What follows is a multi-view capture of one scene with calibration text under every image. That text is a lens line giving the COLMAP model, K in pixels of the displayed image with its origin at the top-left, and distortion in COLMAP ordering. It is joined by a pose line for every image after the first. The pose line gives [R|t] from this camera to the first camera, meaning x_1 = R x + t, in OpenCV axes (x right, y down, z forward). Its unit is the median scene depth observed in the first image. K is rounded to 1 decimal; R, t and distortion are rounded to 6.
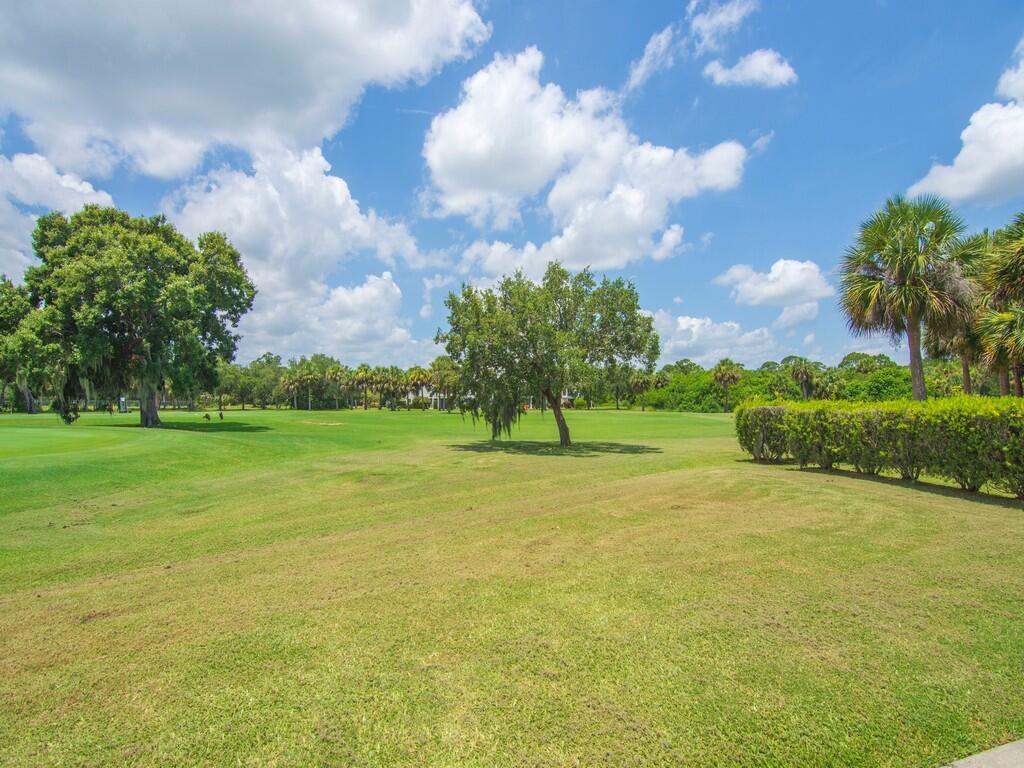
lens RADIAL K [[493.7, 0, 508.5], [0, 493.7, 394.9], [0, 0, 1]] dist [-0.009556, -0.007925]
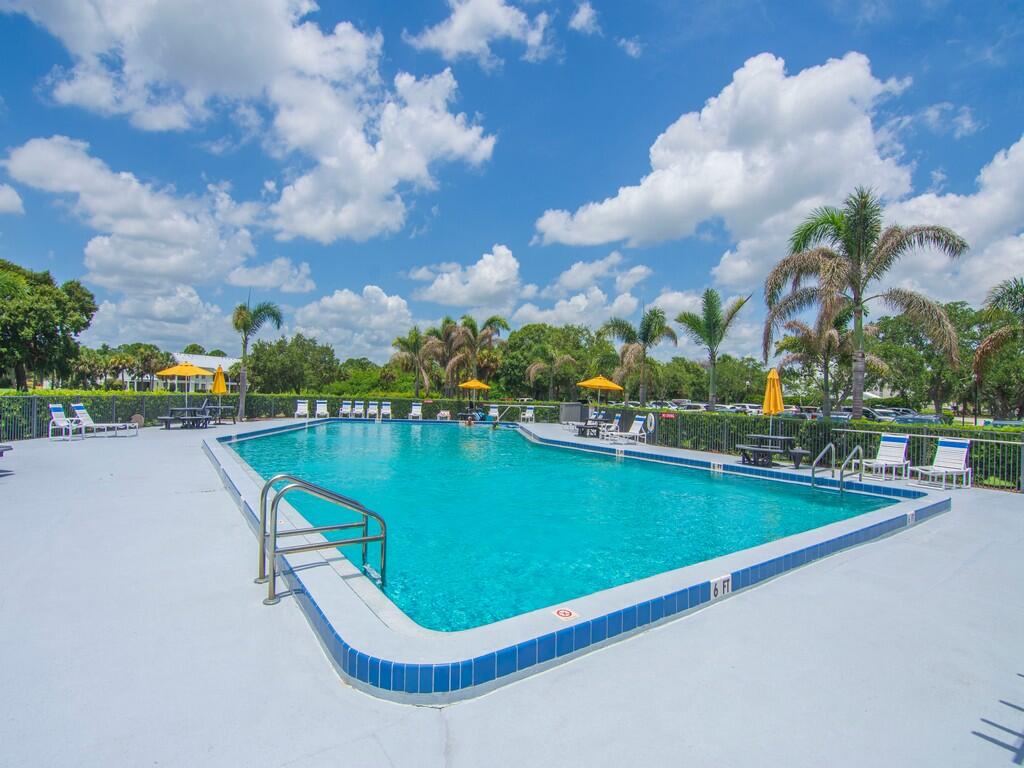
lens RADIAL K [[493.7, 0, 507.8], [0, 493.7, 400.6], [0, 0, 1]] dist [-0.009556, -0.007925]
pose [[0.814096, 0.021839, 0.580320, -0.426393], [-0.040751, 0.998978, 0.019573, -0.021626], [-0.579299, -0.039583, 0.814154, -1.457138]]
